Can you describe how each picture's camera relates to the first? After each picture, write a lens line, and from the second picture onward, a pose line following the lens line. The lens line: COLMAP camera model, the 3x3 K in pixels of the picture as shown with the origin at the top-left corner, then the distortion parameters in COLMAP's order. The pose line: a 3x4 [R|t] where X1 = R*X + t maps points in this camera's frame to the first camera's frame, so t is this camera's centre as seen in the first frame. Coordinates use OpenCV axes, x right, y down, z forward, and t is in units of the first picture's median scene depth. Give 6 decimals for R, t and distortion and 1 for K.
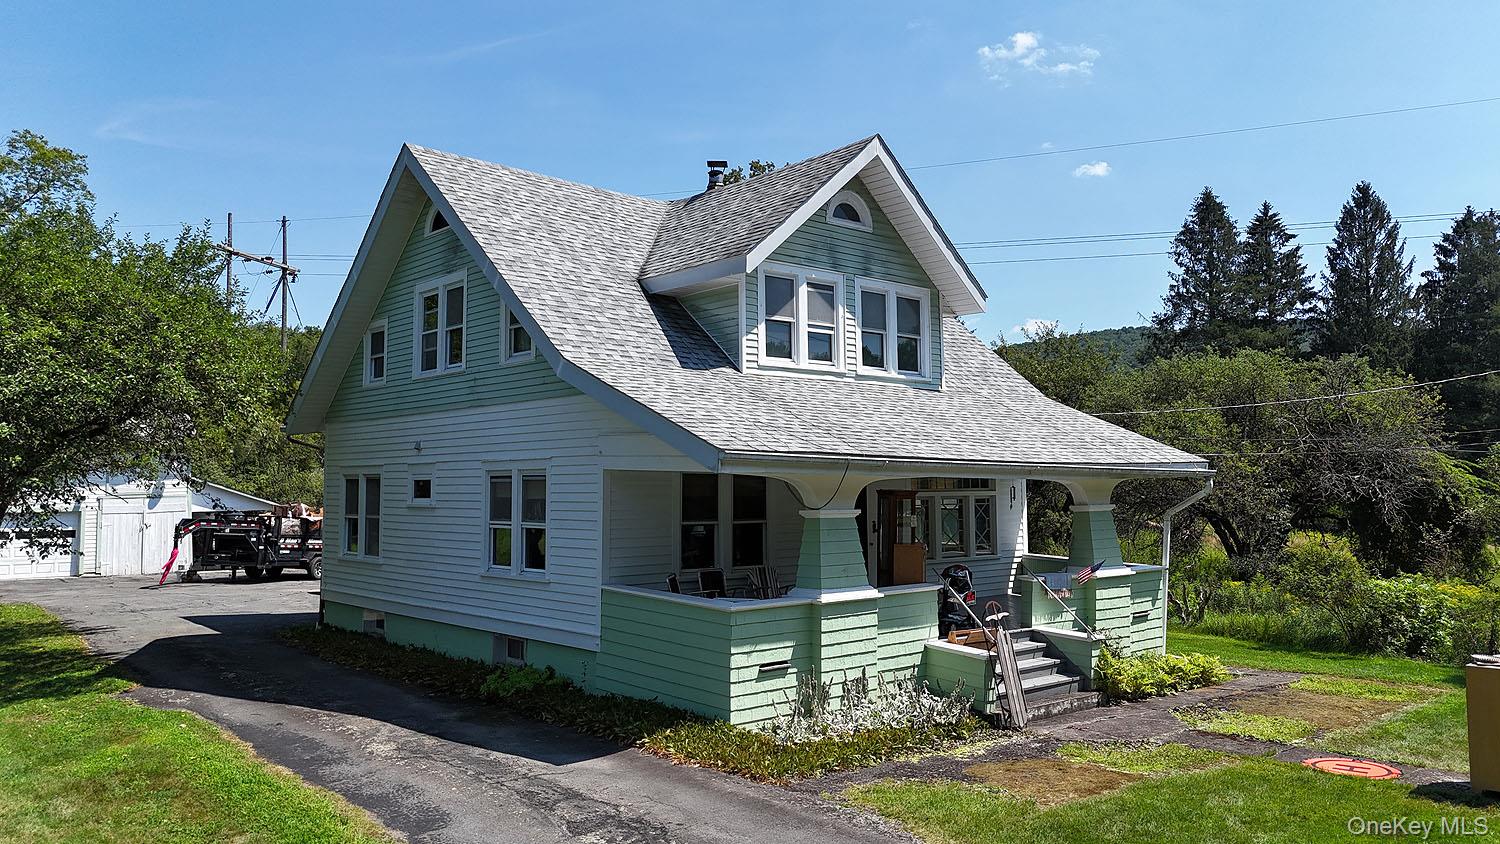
lens RADIAL K [[1099.3, 0, 751.5], [0, 1099.3, 415.0], [0, 0, 1]] dist [0.095703, -0.110164]
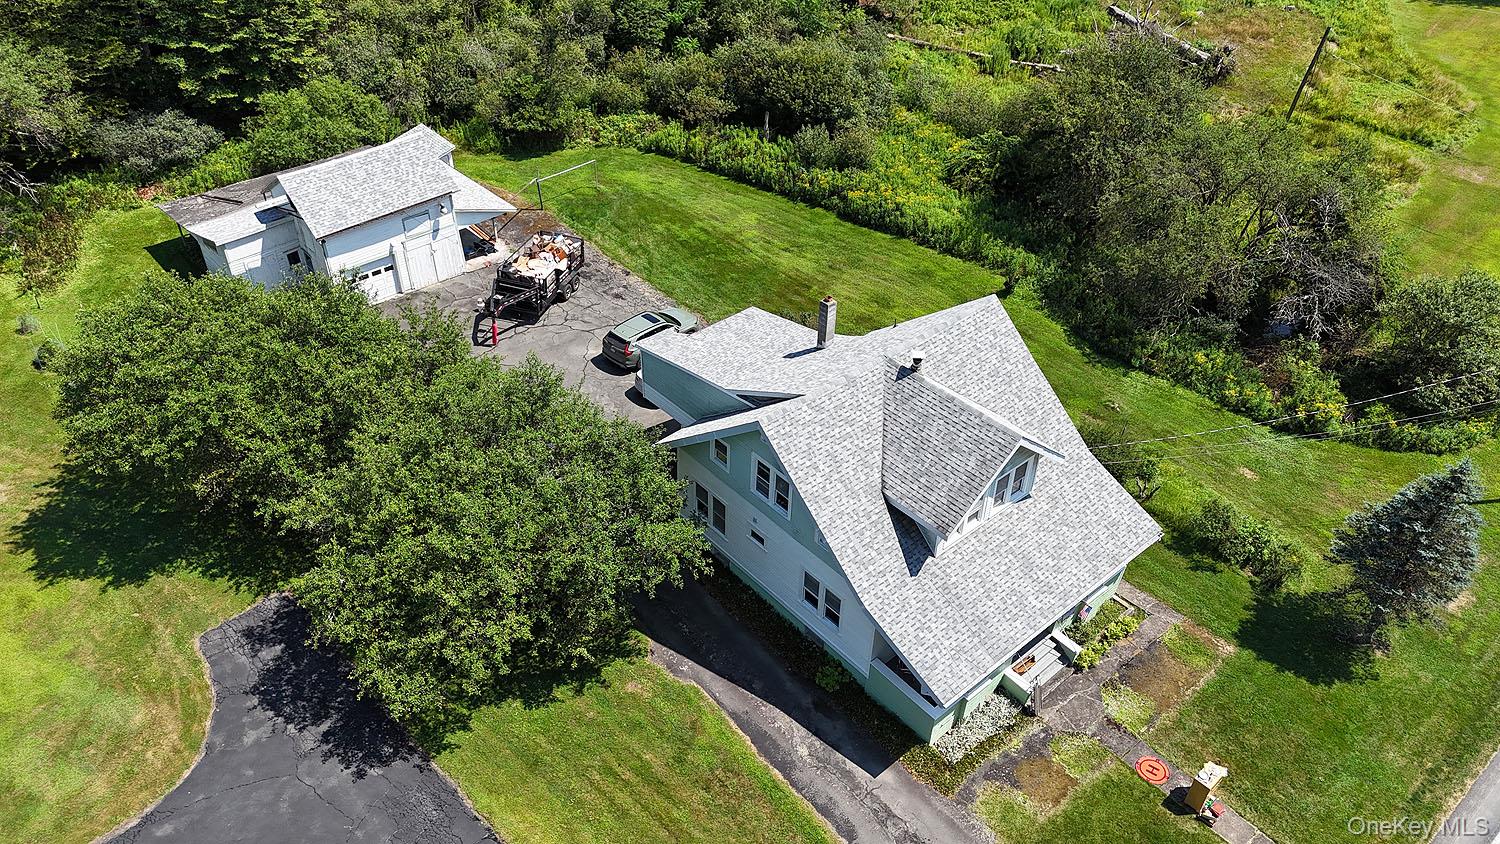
lens RADIAL K [[1099.3, 0, 751.5], [0, 1099.3, 415.0], [0, 0, 1]] dist [0.095703, -0.110164]
pose [[0.999696, 0.022250, 0.010624, -0.352953], [-0.023656, 0.744076, 0.667676, -1.490168], [0.006951, -0.667725, 0.744376, -0.333615]]
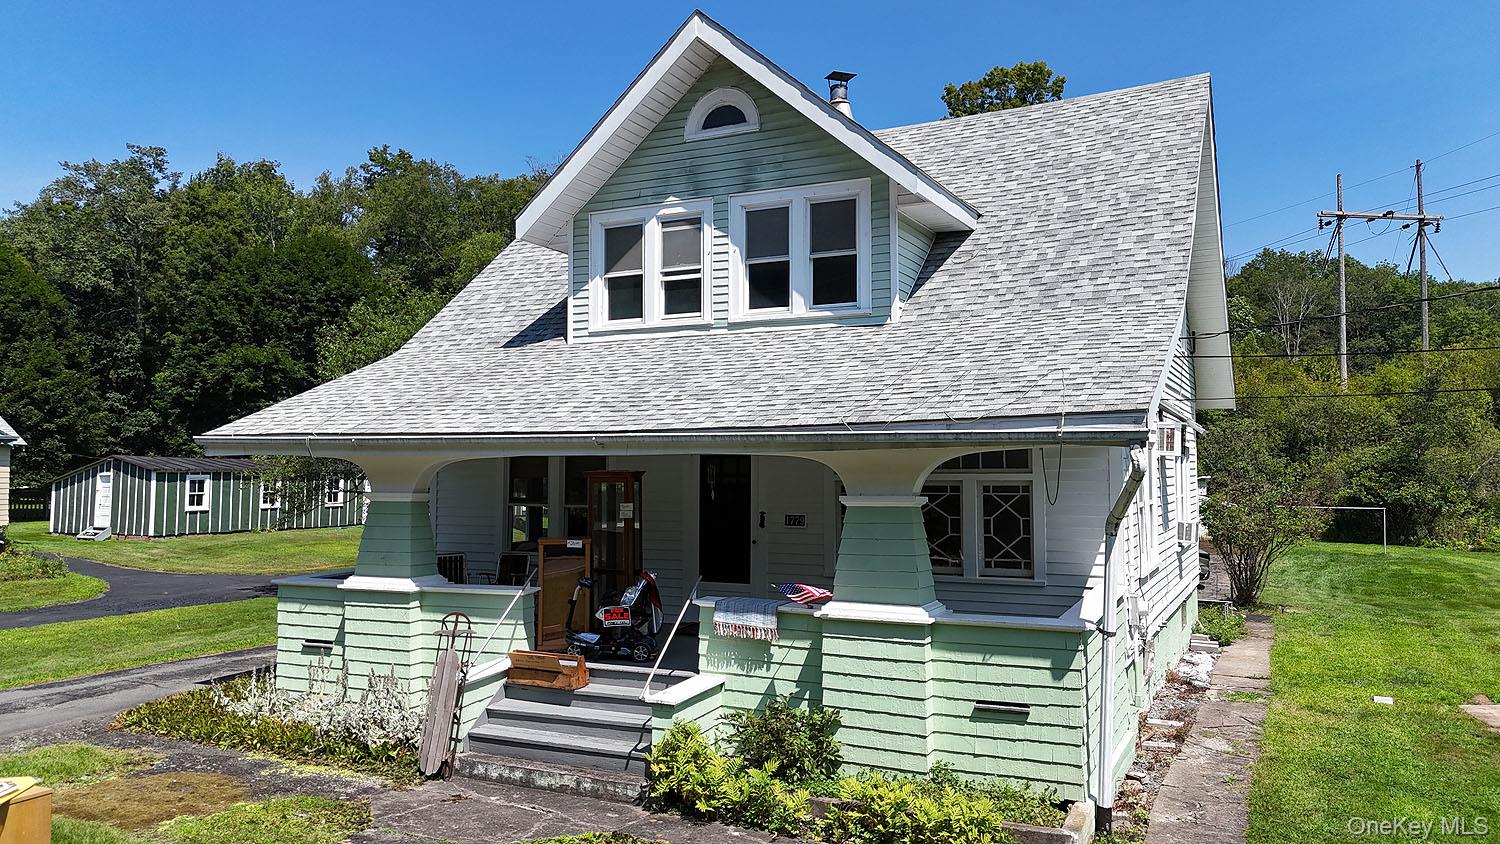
lens RADIAL K [[1099.3, 0, 751.5], [0, 1099.3, 415.0], [0, 0, 1]] dist [0.095703, -0.110164]
pose [[0.376714, -0.044959, -0.925238, 0.836301], [0.061040, 0.997855, -0.023635, 0.048717], [0.924316, -0.047573, 0.378650, 0.732276]]
